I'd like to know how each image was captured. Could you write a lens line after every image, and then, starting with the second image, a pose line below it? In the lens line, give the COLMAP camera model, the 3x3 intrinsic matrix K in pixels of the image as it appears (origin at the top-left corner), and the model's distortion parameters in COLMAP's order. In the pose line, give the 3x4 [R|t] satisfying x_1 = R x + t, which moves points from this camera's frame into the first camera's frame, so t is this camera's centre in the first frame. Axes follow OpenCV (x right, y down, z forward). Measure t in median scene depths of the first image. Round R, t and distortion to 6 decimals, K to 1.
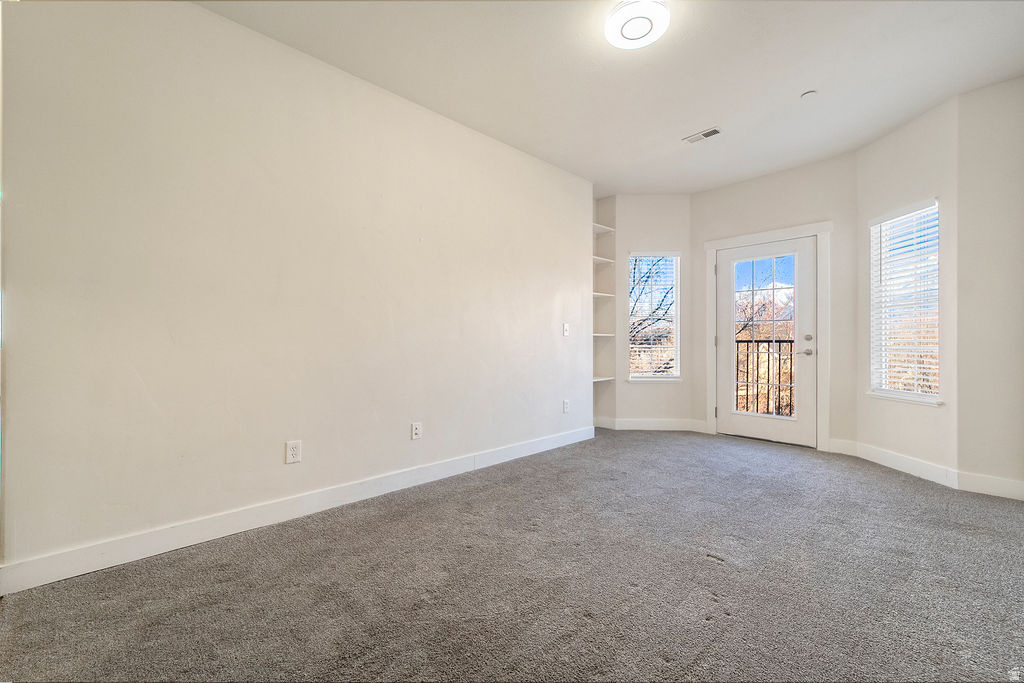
lens RADIAL K [[423.8, 0, 509.5], [0, 423.8, 348.9], [0, 0, 1]] dist [0.005748, -0.001554]
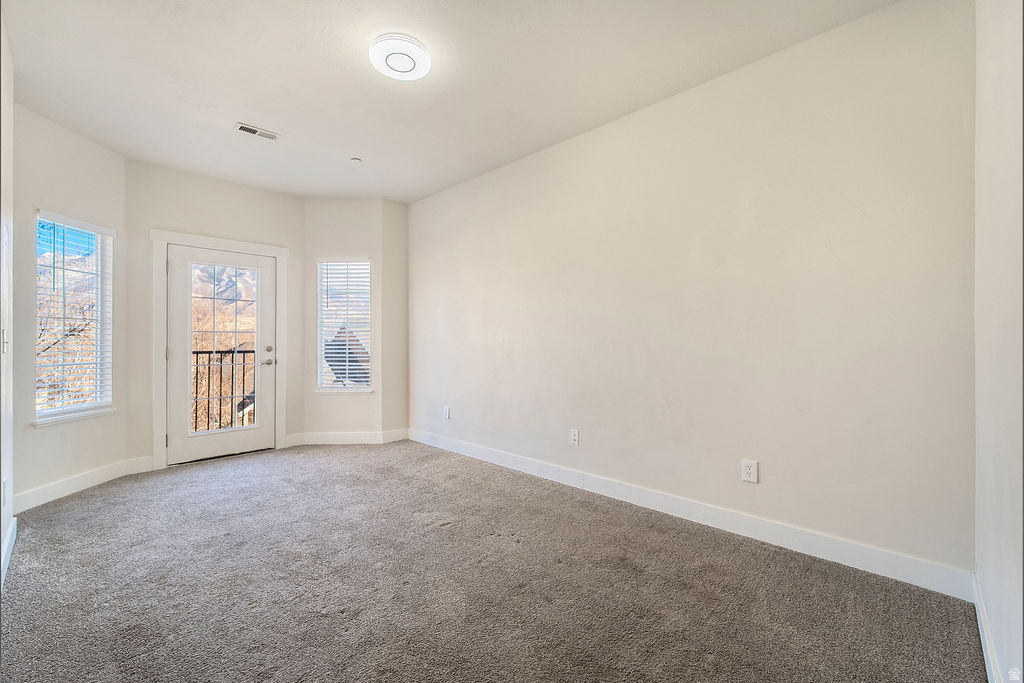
lens RADIAL K [[423.8, 0, 508.3], [0, 423.8, 336.1], [0, 0, 1]] dist [0.005748, -0.001554]
pose [[-0.045910, 0.015154, 0.998831, -0.412635], [0.021190, 0.999675, -0.014193, -0.029784], [-0.998721, 0.020513, -0.046216, 0.429615]]
